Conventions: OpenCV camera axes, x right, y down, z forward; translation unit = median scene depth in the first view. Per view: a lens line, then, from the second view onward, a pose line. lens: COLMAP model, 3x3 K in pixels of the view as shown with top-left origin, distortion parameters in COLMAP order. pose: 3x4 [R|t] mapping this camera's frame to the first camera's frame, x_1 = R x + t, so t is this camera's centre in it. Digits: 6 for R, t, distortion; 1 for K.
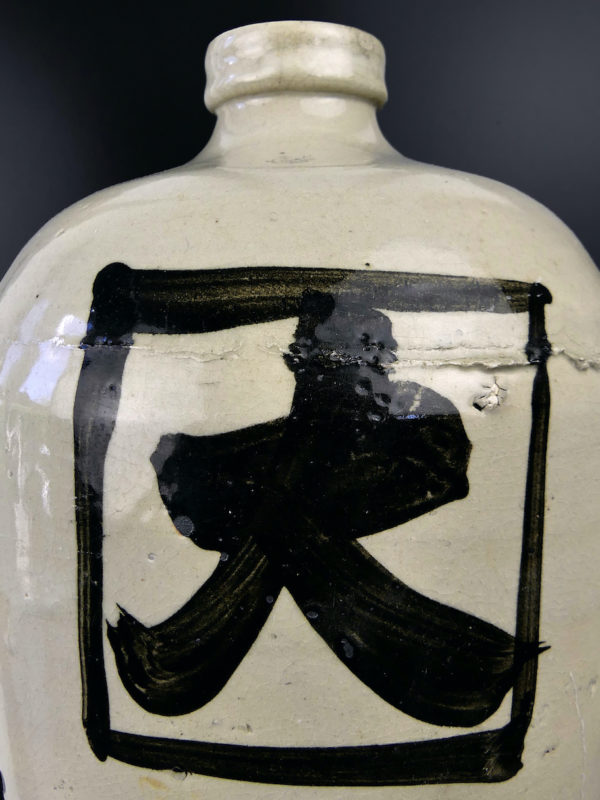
lens RADIAL K [[615.7, 0, 300.0], [0, 615.7, 400.0], [0, 0, 1]] dist [-0.009554, -0.003841]
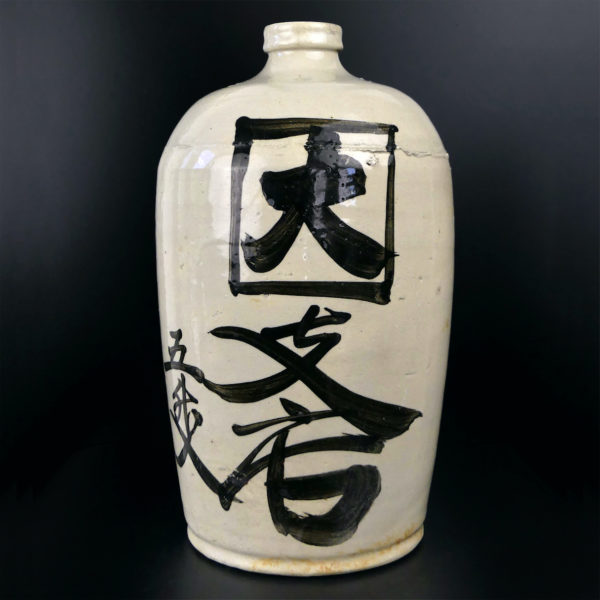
lens RADIAL K [[949.2, 0, 300.0], [0, 949.2, 300.0], [0, 0, 1]] dist [-0.023263, -0.003467]
pose [[0.999307, 0.000762, 0.037222, -0.209224], [0.001582, 0.998019, -0.062896, 0.932446], [-0.037196, 0.062912, 0.997326, -3.447518]]
